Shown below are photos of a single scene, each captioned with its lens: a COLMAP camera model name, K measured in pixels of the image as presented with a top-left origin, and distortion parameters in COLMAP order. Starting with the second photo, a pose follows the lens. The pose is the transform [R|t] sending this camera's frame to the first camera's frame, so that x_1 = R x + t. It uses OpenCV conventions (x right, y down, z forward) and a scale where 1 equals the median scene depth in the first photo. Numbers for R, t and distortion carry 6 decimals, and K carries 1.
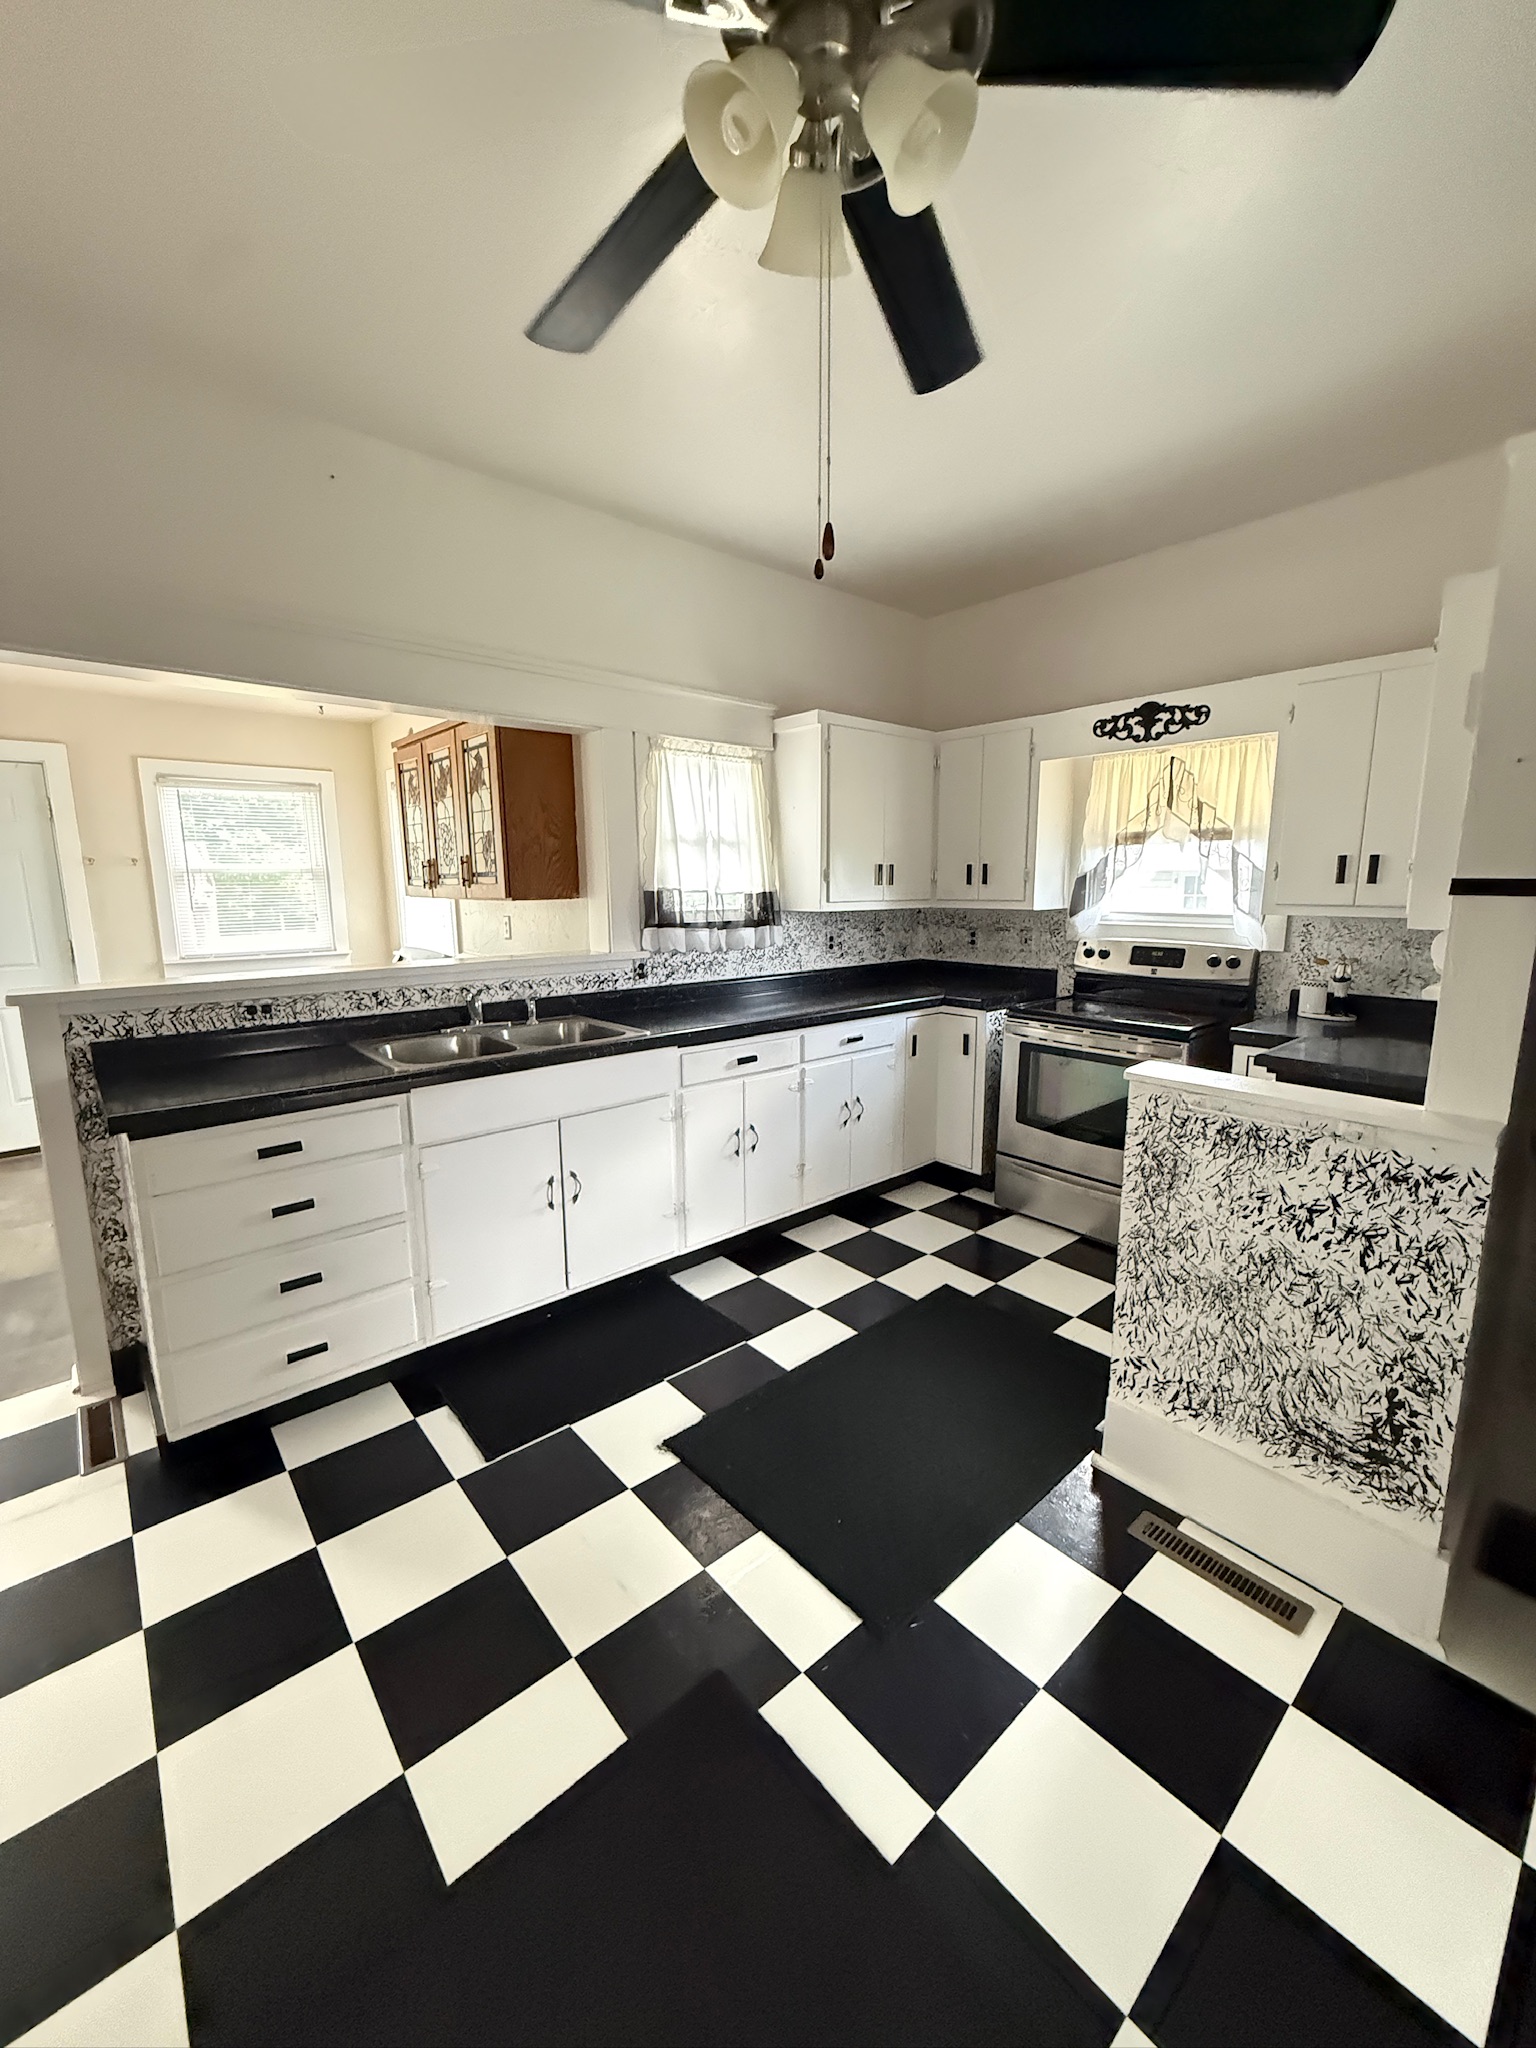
lens RADIAL K [[811.4, 0, 770.5], [0, 811.4, 1017.1], [0, 0, 1]] dist [-0.003781, 0.000269]
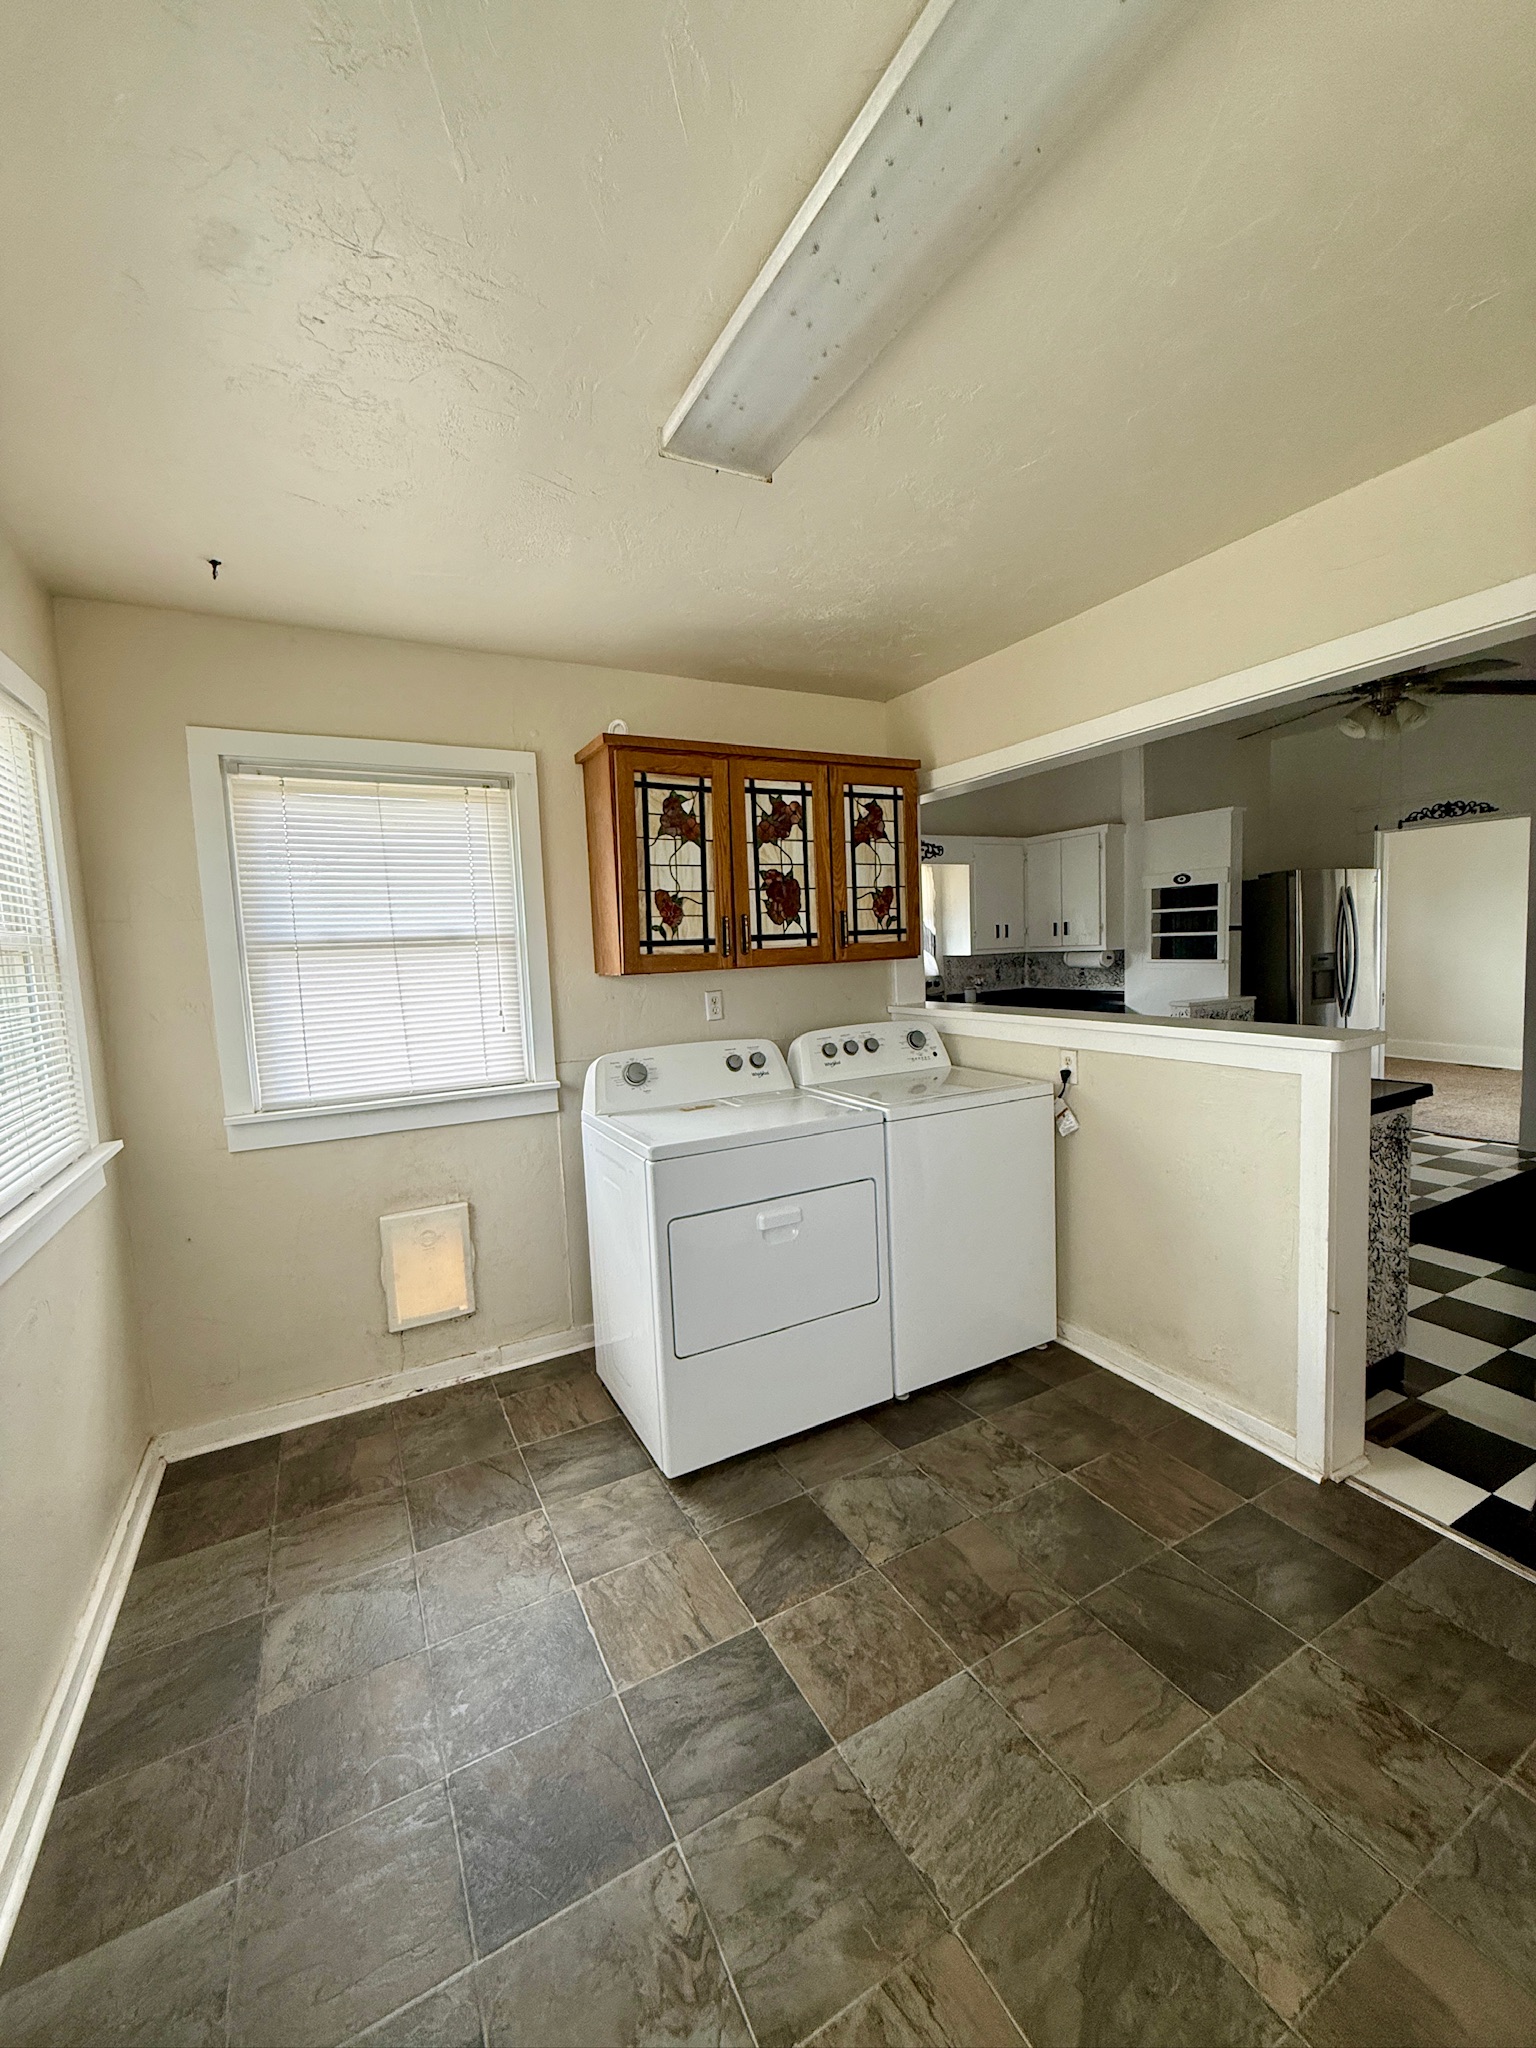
lens RADIAL K [[811.4, 0, 767.6], [0, 811.4, 1019.3], [0, 0, 1]] dist [-0.003781, 0.000269]
pose [[0.229555, -0.092499, 0.968890, -1.580012], [0.203209, 0.978090, 0.045231, -0.180750], [-0.951846, 0.186504, 0.243322, 1.126680]]
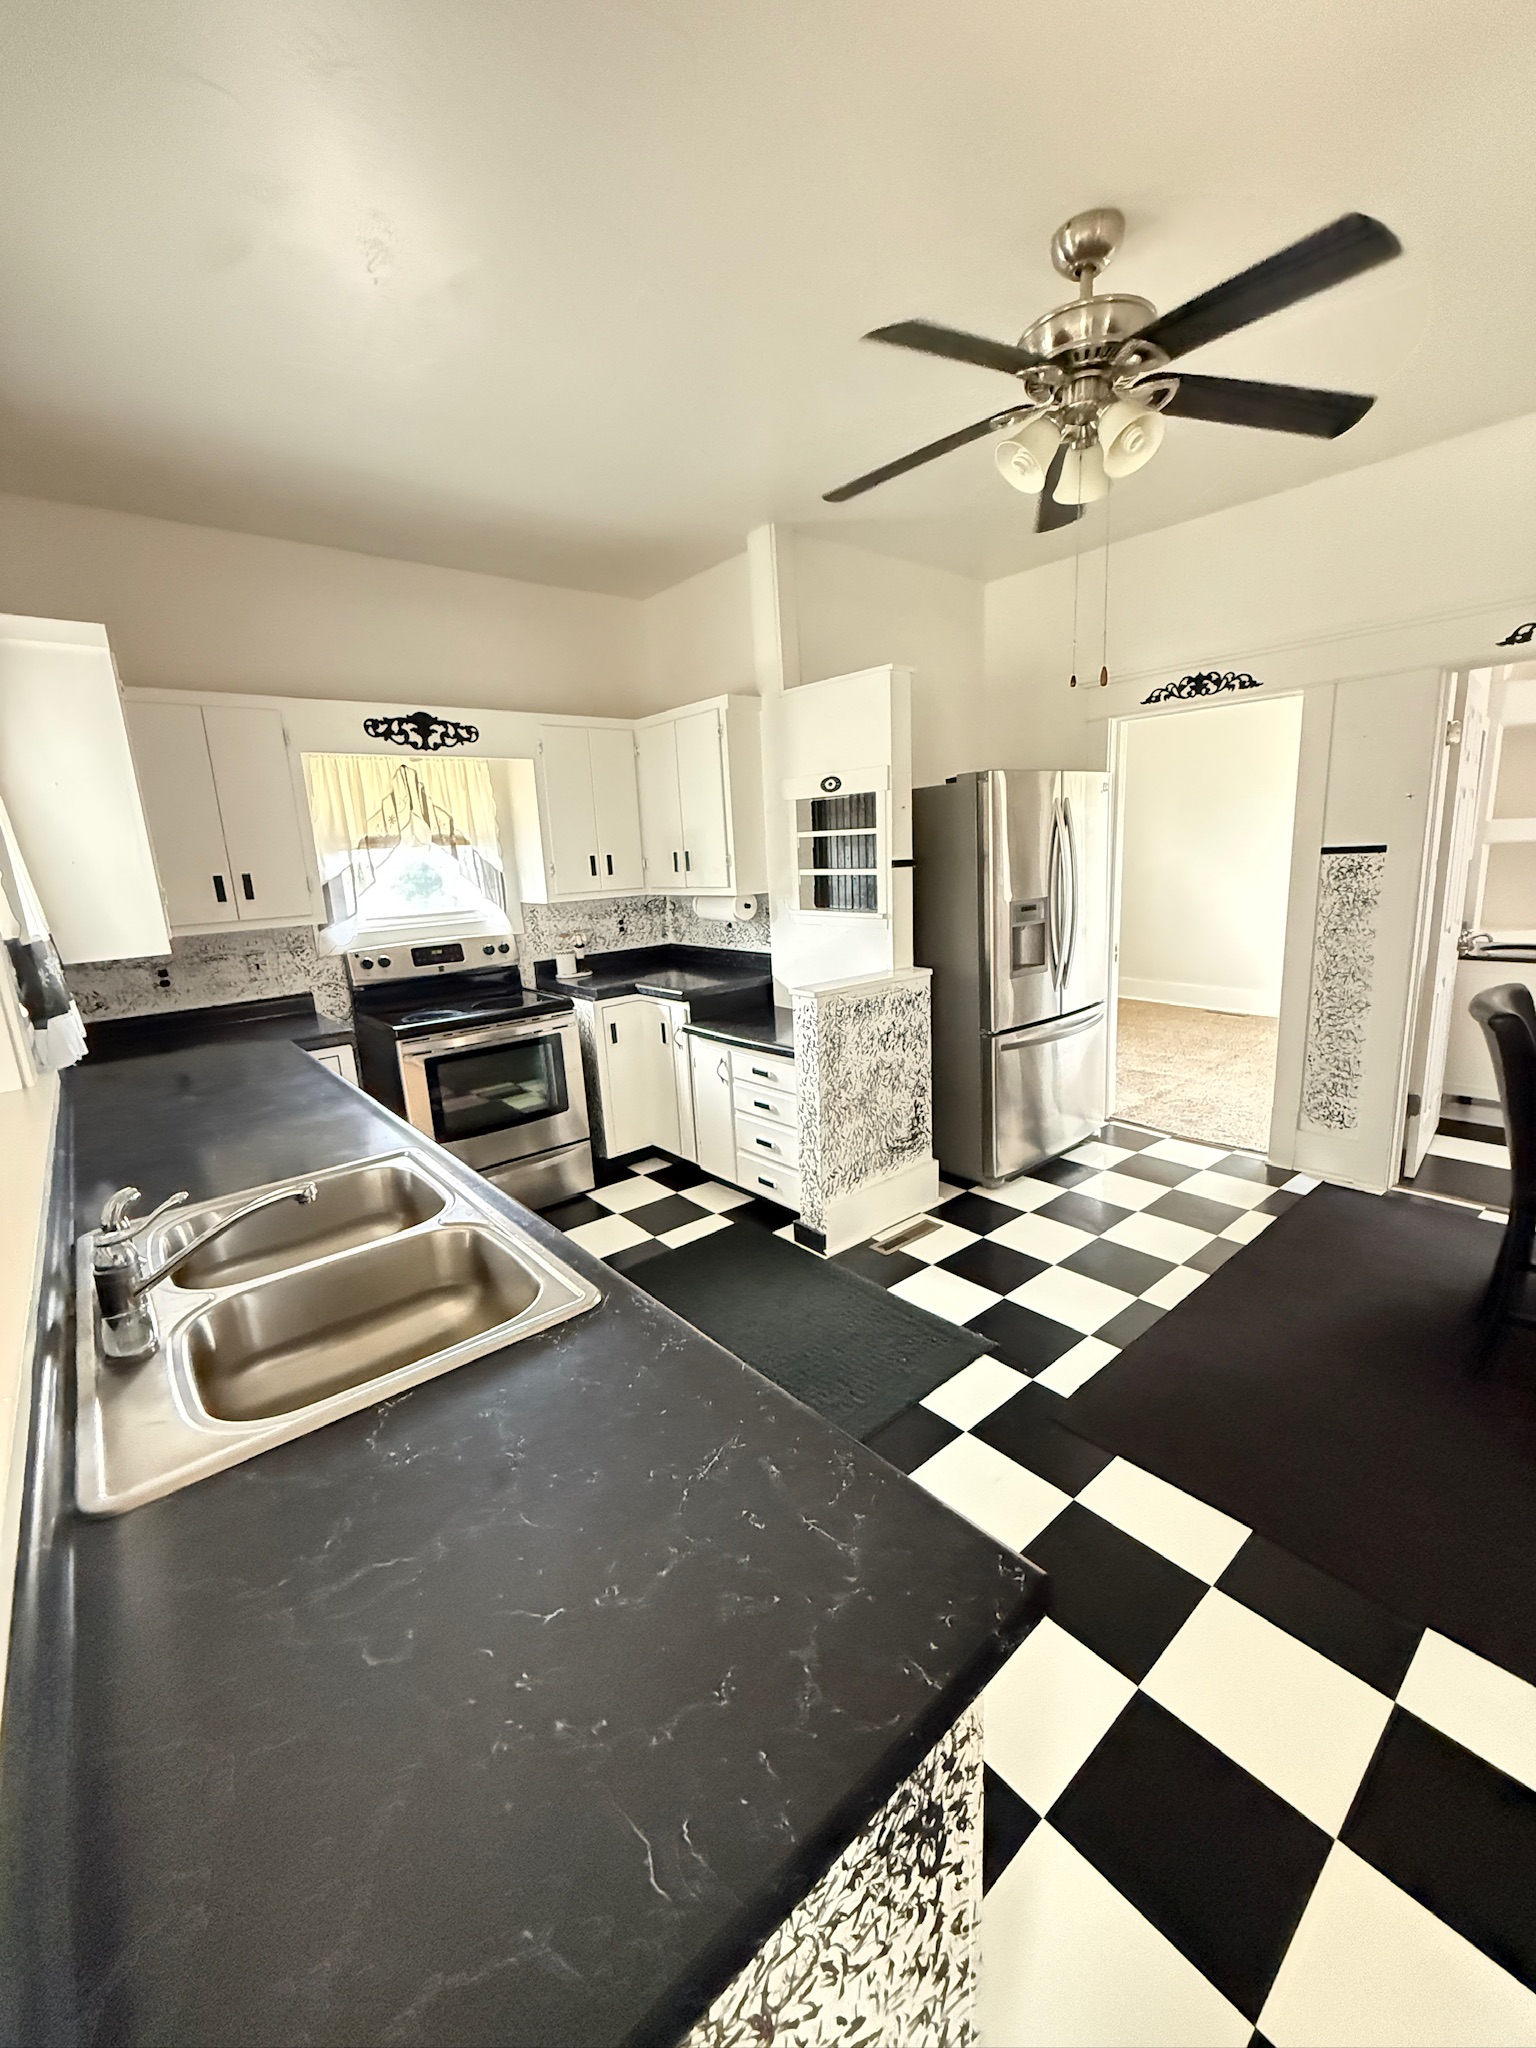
lens RADIAL K [[811.4, 0, 770.1], [0, 811.4, 1019.1], [0, 0, 1]] dist [-0.003781, 0.000269]
pose [[0.020787, -0.201277, 0.979314, -0.733438], [0.214665, 0.957579, 0.192253, -0.135547], [-0.976466, 0.206228, 0.063113, 0.682894]]
